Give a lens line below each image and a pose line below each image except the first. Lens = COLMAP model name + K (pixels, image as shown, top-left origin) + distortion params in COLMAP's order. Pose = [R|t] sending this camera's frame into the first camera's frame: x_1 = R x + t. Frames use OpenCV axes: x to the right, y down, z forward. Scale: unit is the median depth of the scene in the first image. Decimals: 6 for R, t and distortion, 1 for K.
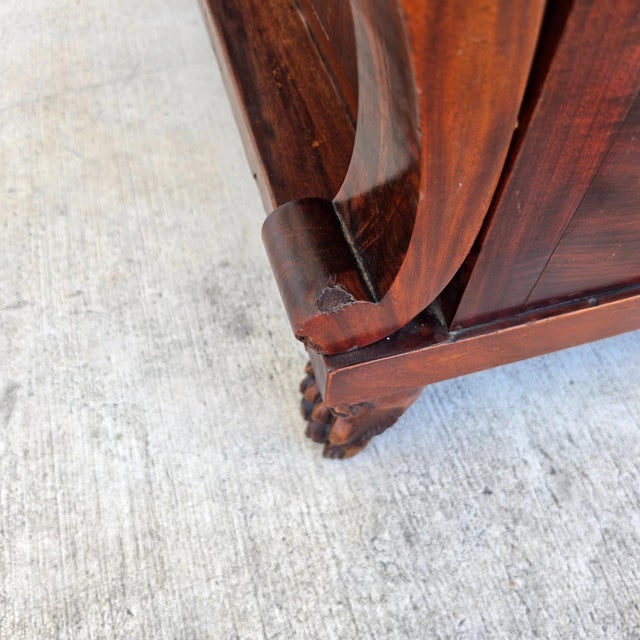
lens RADIAL K [[606.6, 0, 320.0], [0, 606.6, 320.0], [0, 0, 1]] dist [0.108249, -0.225912]
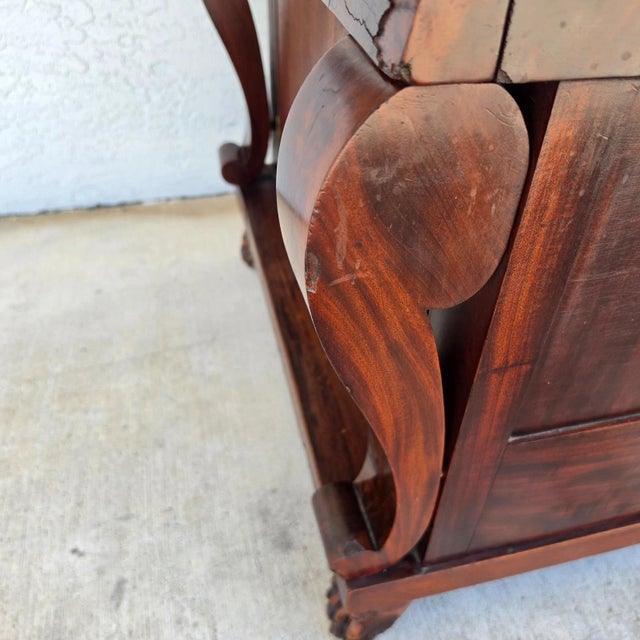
lens RADIAL K [[606.6, 0, 320.0], [0, 606.6, 320.0], [0, 0, 1]] dist [0.108249, -0.225912]
pose [[0.998765, 0.035346, -0.034903, -0.018702], [-0.043503, 0.961564, -0.271114, -0.104609], [0.023979, 0.272298, 0.961914, -0.505113]]
